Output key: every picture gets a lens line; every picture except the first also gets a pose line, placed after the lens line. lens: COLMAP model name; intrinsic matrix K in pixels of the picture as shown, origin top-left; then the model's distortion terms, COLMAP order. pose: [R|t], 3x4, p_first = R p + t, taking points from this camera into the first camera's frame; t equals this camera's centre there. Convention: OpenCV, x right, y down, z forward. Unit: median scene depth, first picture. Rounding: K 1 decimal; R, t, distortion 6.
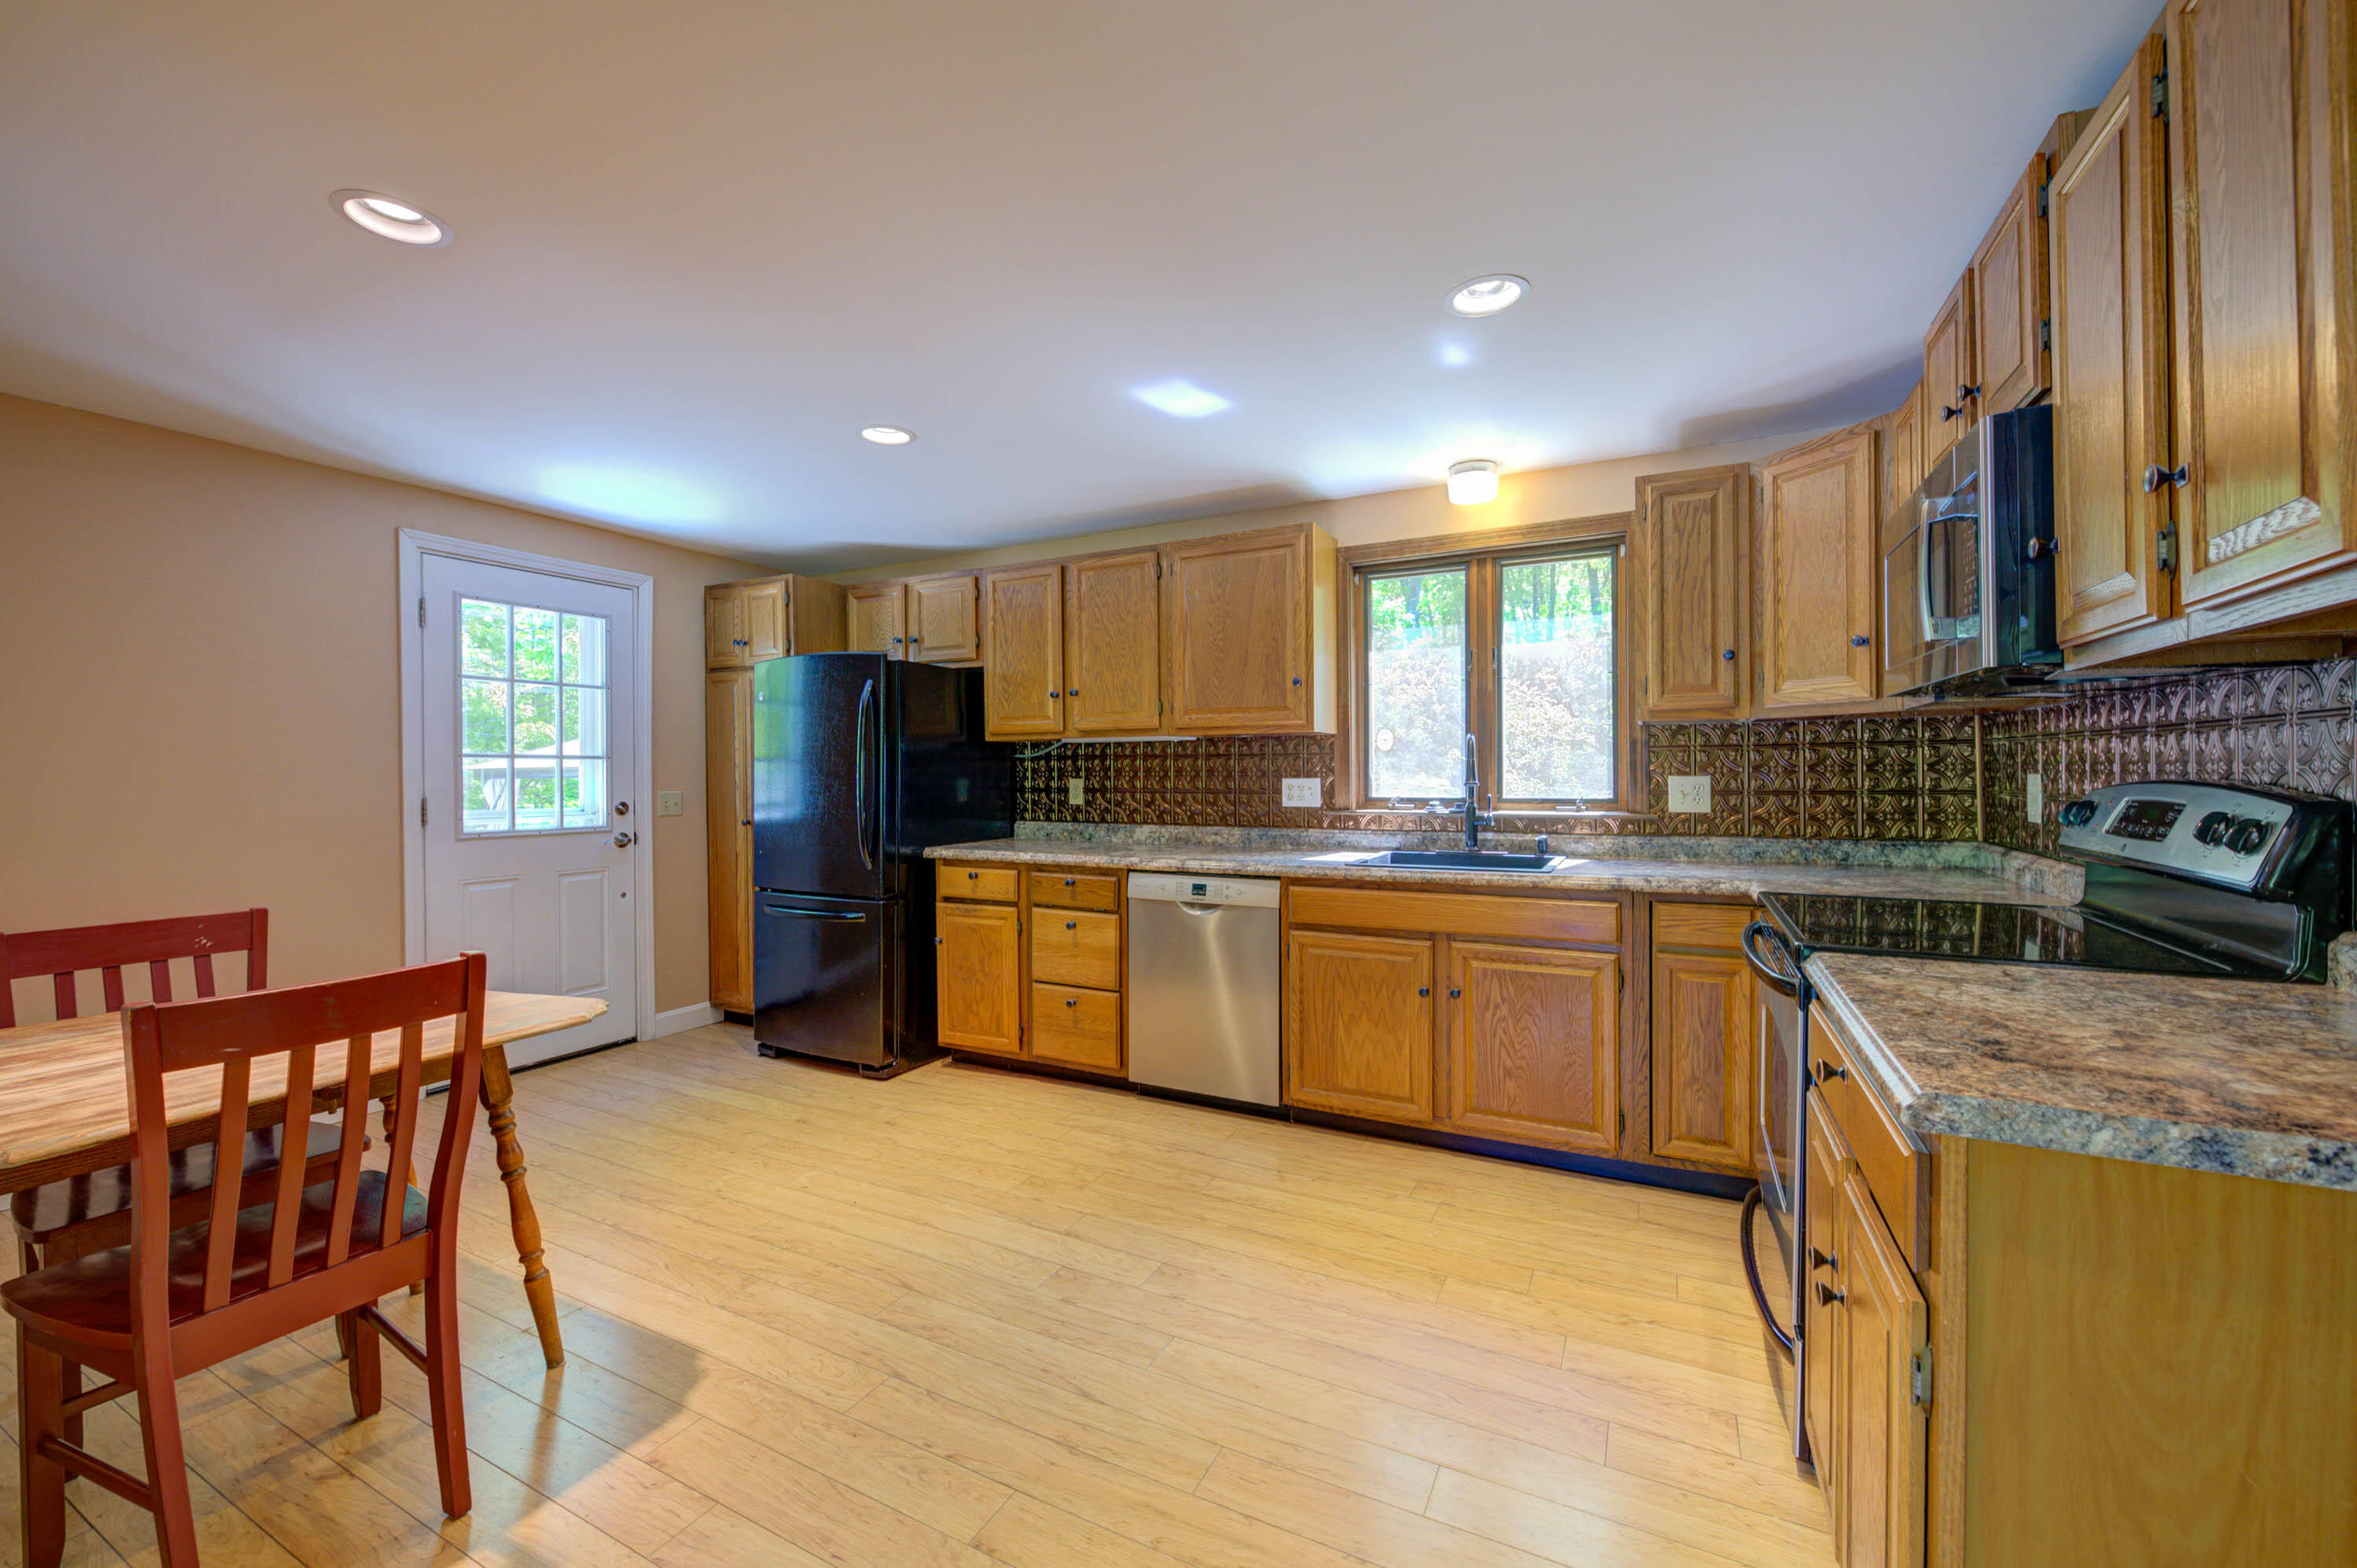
lens RADIAL K [[928.7, 0, 1180.3], [0, 928.7, 784.7], [0, 0, 1]] dist [-0.004381, -0.001257]
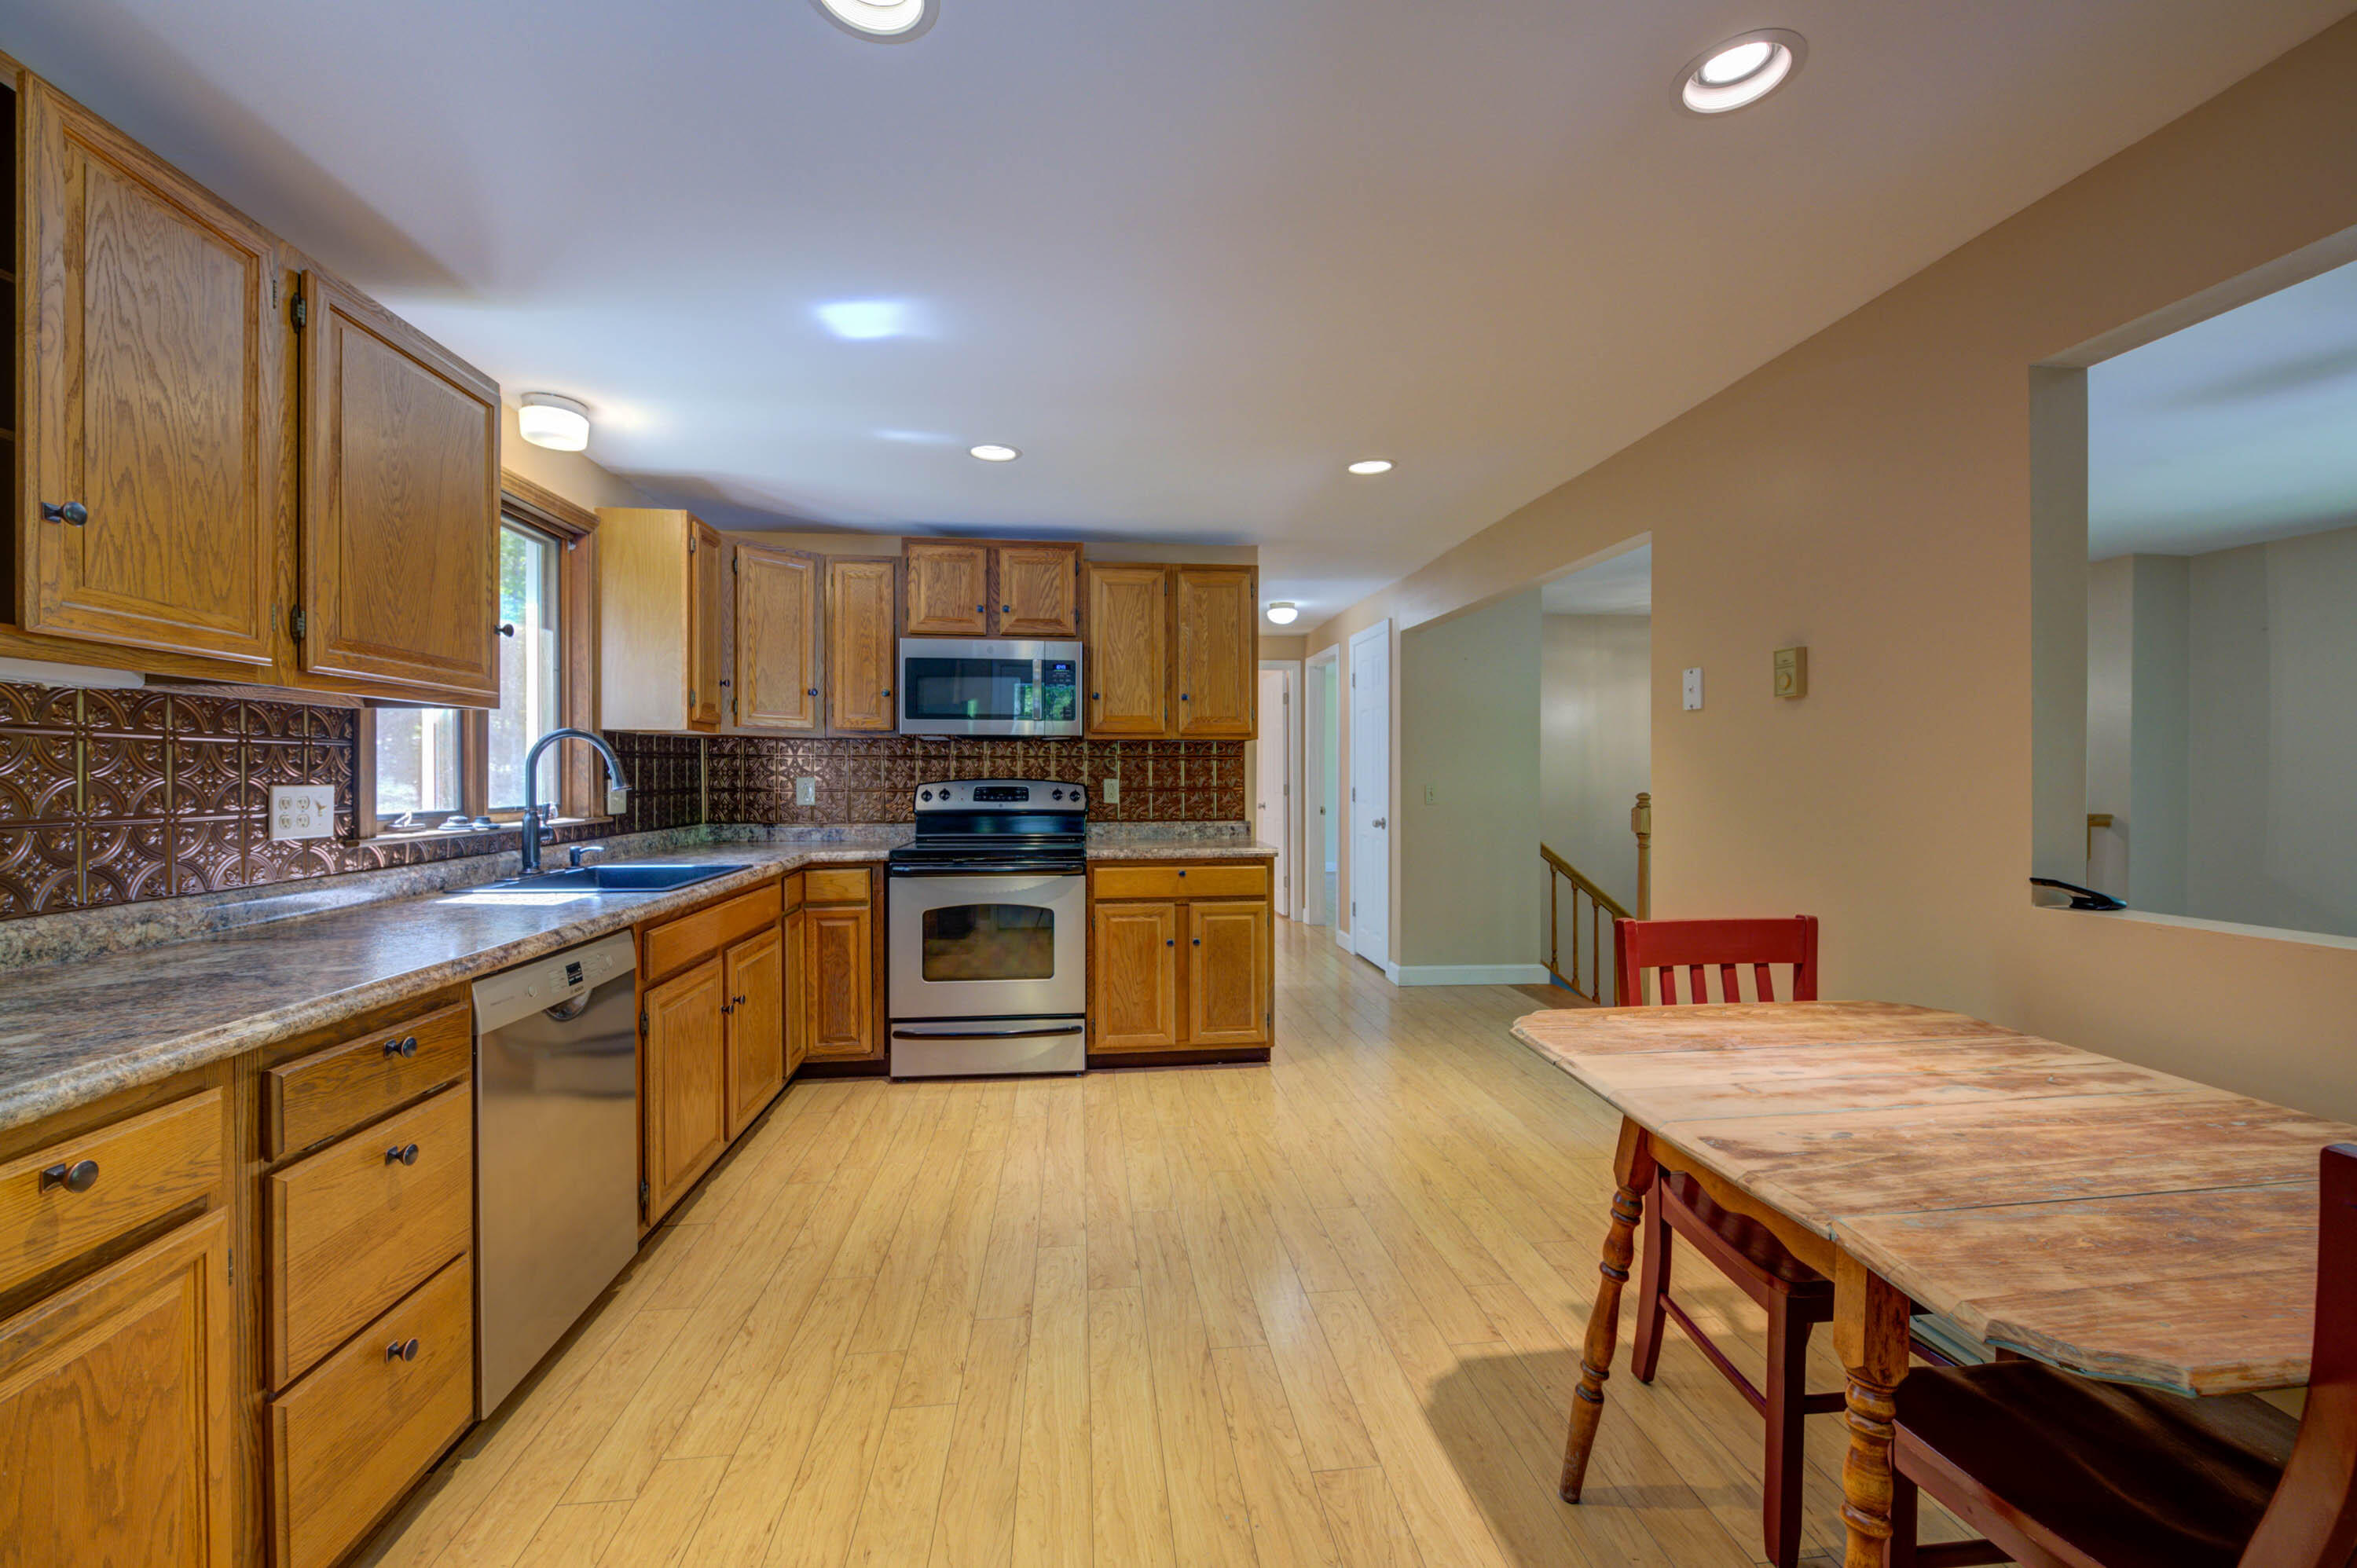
lens RADIAL K [[928.7, 0, 1177.1], [0, 928.7, 771.1], [0, 0, 1]] dist [-0.004381, -0.001257]
pose [[-0.554942, 0.008347, 0.831847, -0.845928], [0.013625, 0.999907, -0.000944, -0.010767], [-0.831778, 0.010810, -0.555004, 1.255582]]
